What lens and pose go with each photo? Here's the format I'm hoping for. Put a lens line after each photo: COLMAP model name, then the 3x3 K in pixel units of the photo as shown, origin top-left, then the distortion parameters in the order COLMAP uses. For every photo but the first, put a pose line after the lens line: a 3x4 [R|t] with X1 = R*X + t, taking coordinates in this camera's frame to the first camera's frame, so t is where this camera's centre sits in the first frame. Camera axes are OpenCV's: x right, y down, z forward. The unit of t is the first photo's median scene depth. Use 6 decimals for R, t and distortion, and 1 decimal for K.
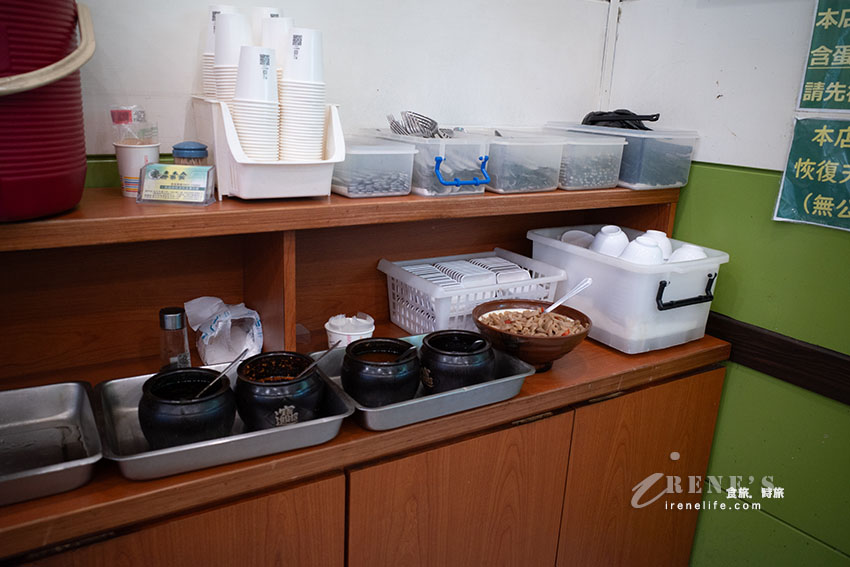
lens RADIAL K [[670.4, 0, 425.0], [0, 670.4, 283.5], [0, 0, 1]] dist [-0.011376, 0.002469]
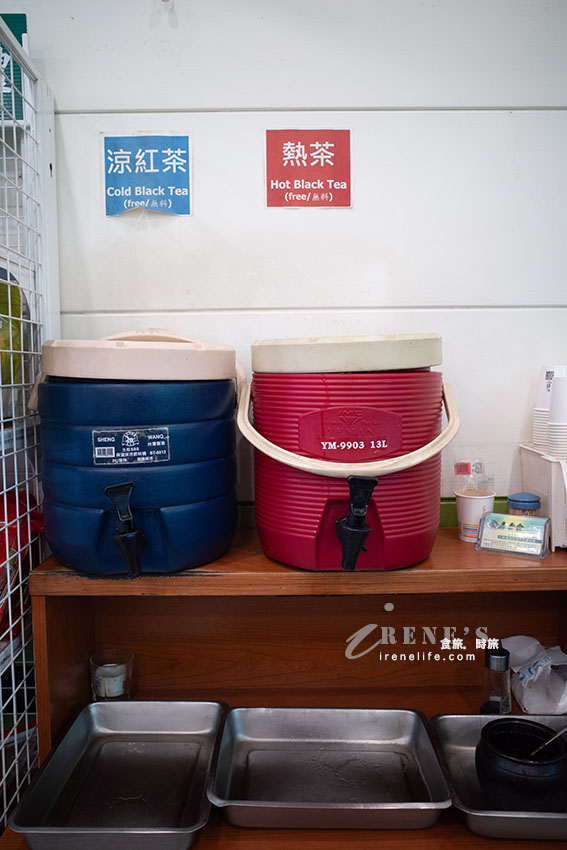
lens RADIAL K [[670.4, 0, 283.5], [0, 670.4, 425.0], [0, 0, 1]] dist [-0.011376, 0.002469]
pose [[0.852785, -0.011207, -0.522142, -0.121664], [-0.093156, 0.980473, -0.173190, -0.099487], [0.513887, 0.196334, 0.835089, -0.114788]]
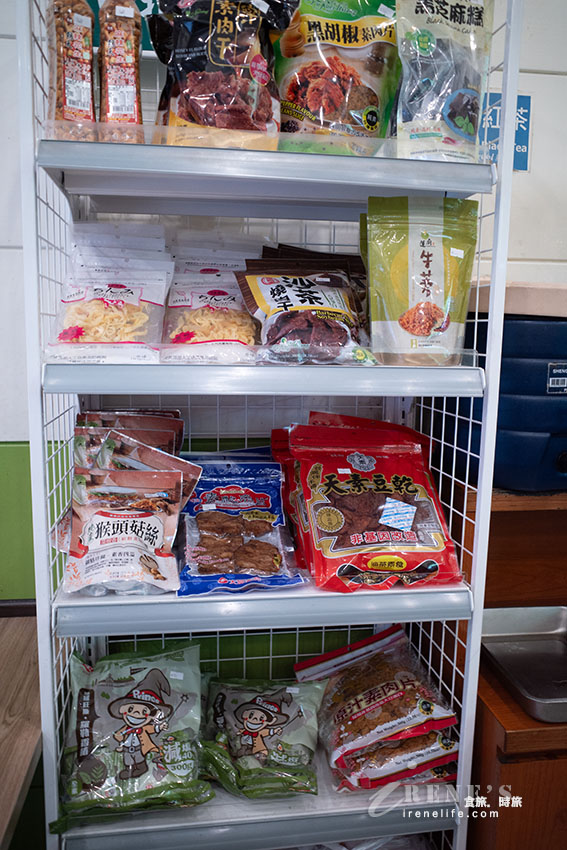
lens RADIAL K [[670.4, 0, 283.5], [0, 670.4, 425.0], [0, 0, 1]] dist [-0.011376, 0.002469]
pose [[0.917755, 0.024896, -0.396367, -0.700956], [-0.081631, 0.988548, -0.126920, 0.015504], [0.388668, 0.148837, 0.909277, -0.506776]]
